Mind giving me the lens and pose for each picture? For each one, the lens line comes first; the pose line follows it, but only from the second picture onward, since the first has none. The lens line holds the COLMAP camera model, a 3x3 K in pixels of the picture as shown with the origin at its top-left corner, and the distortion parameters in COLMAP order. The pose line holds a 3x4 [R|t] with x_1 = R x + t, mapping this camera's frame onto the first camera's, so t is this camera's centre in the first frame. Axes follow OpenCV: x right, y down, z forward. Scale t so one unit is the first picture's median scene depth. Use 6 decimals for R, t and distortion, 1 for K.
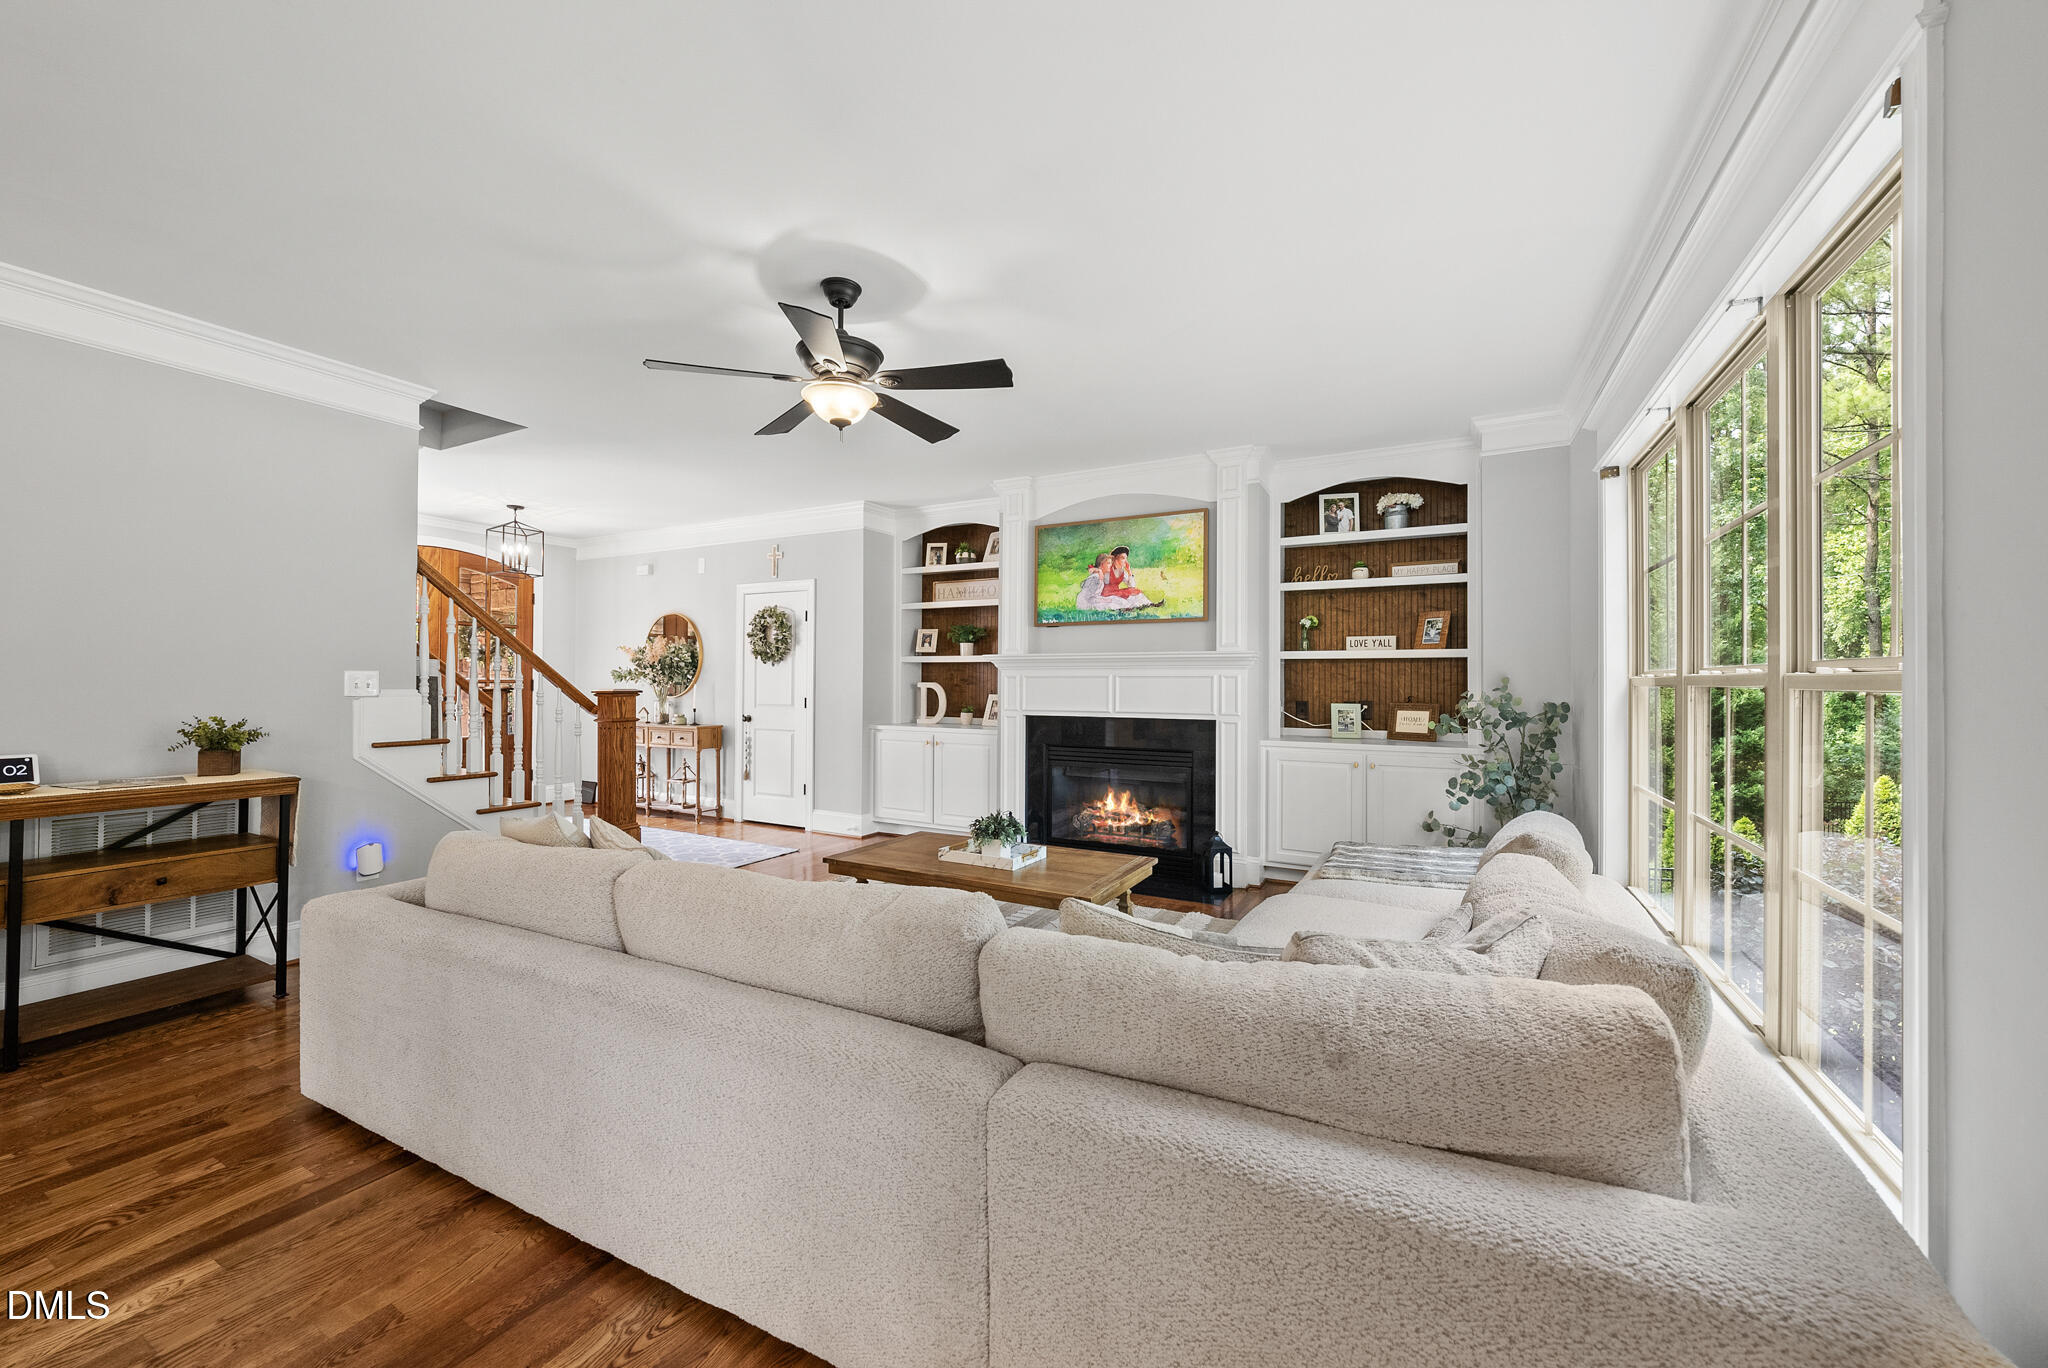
lens RADIAL K [[784.4, 0, 1019.7], [0, 784.4, 691.5], [0, 0, 1]] dist [0.002148, -0.000006]
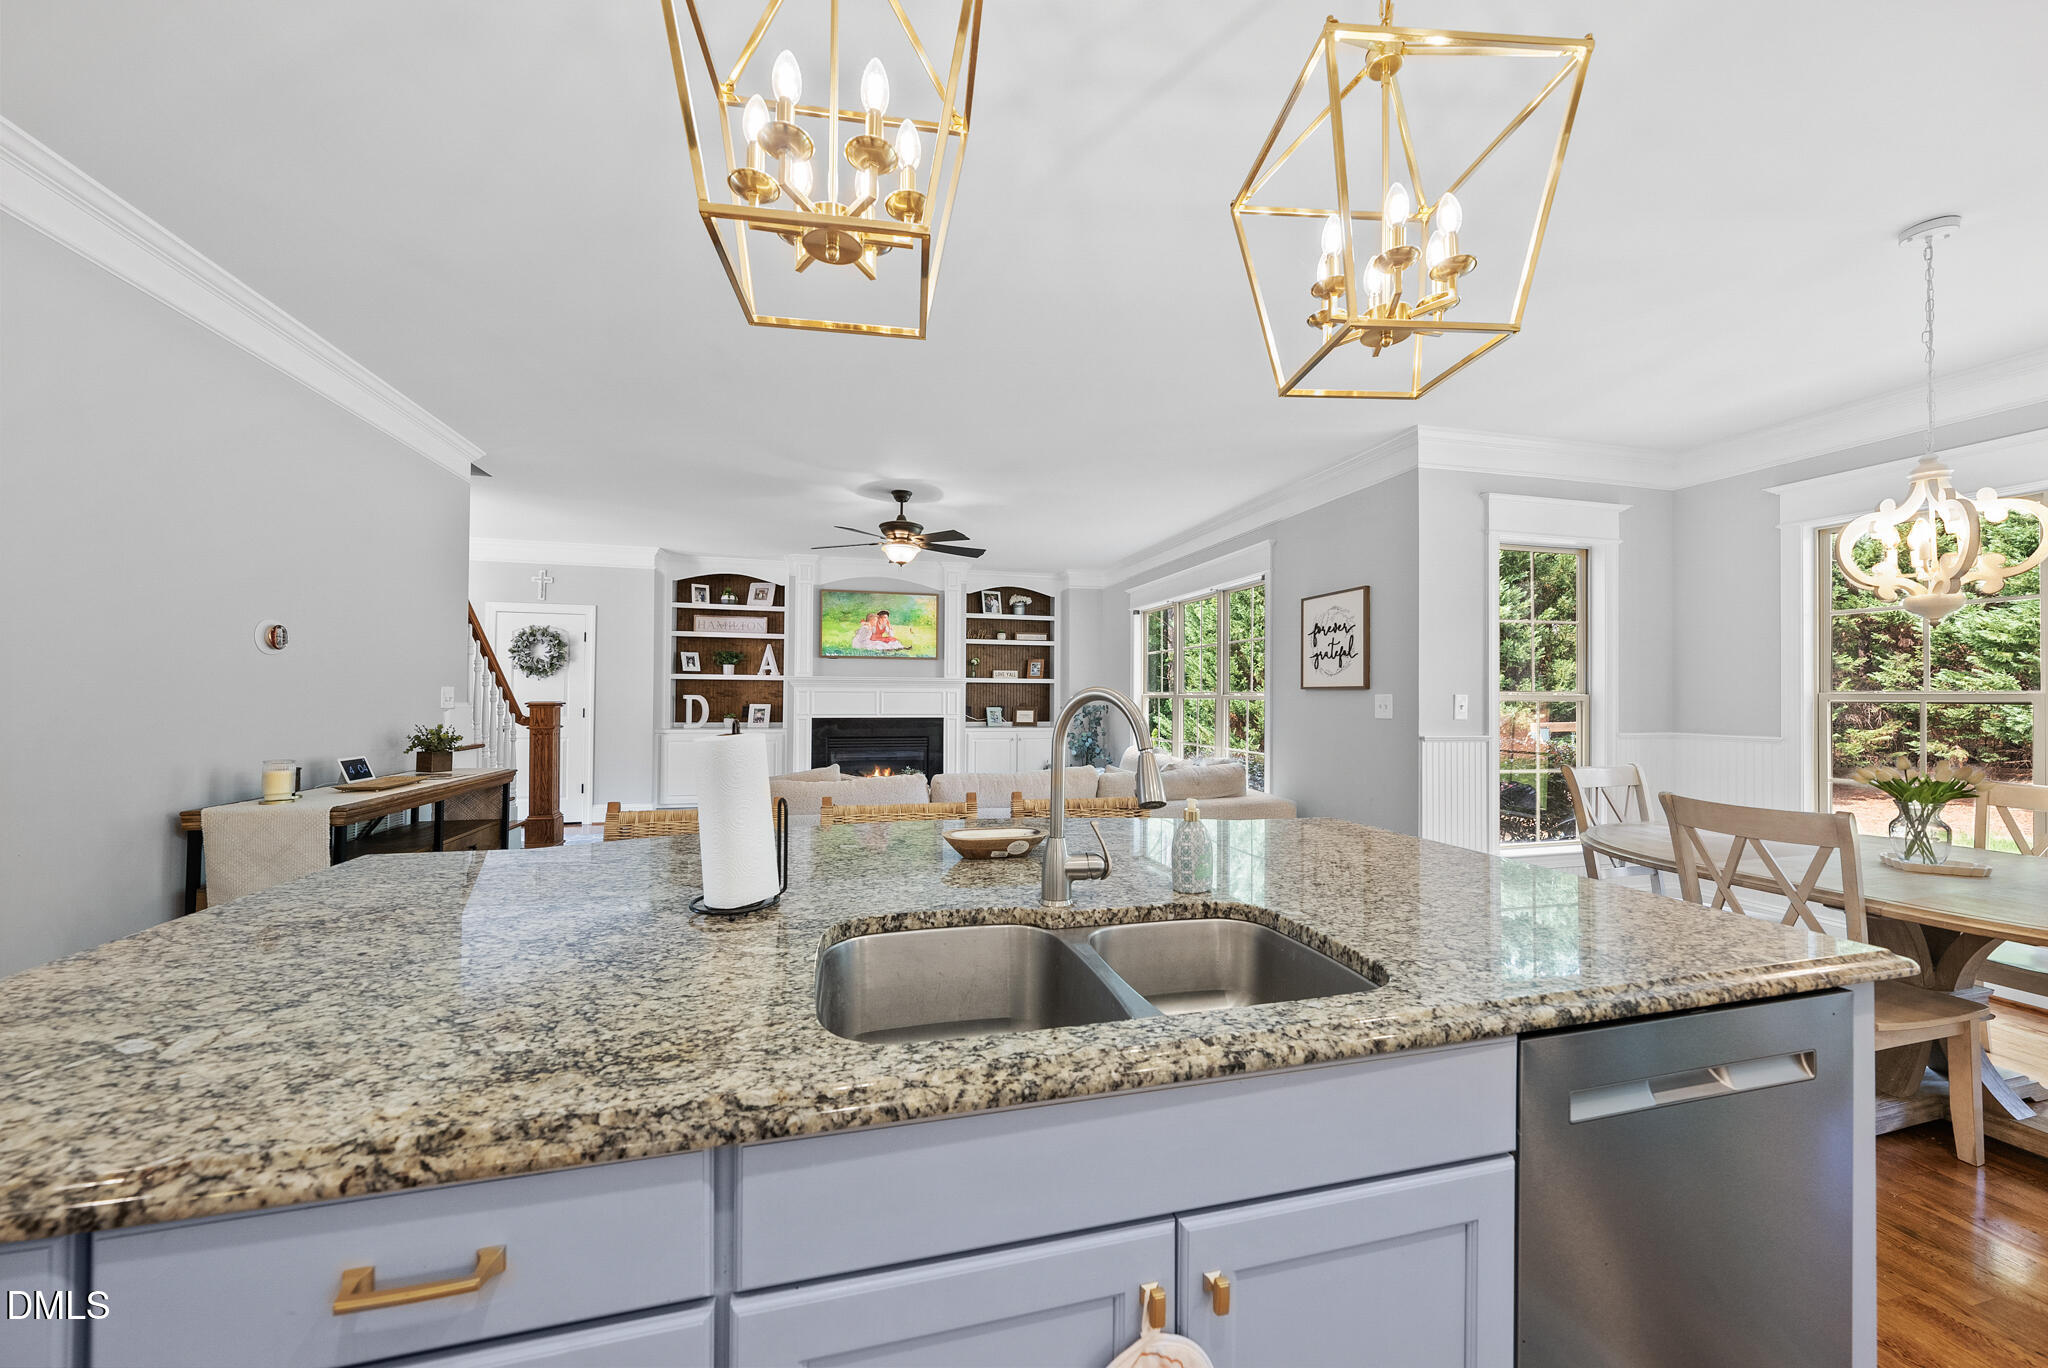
lens RADIAL K [[729.6, 0, 1017.9], [0, 729.6, 687.8], [0, 0, 1]] dist [-0.003283, 0.000672]
pose [[0.736164, 0.006303, 0.676774, -0.679938], [0.003219, 0.999913, -0.012813, -0.008414], [-0.676796, 0.011611, 0.736080, -0.275394]]
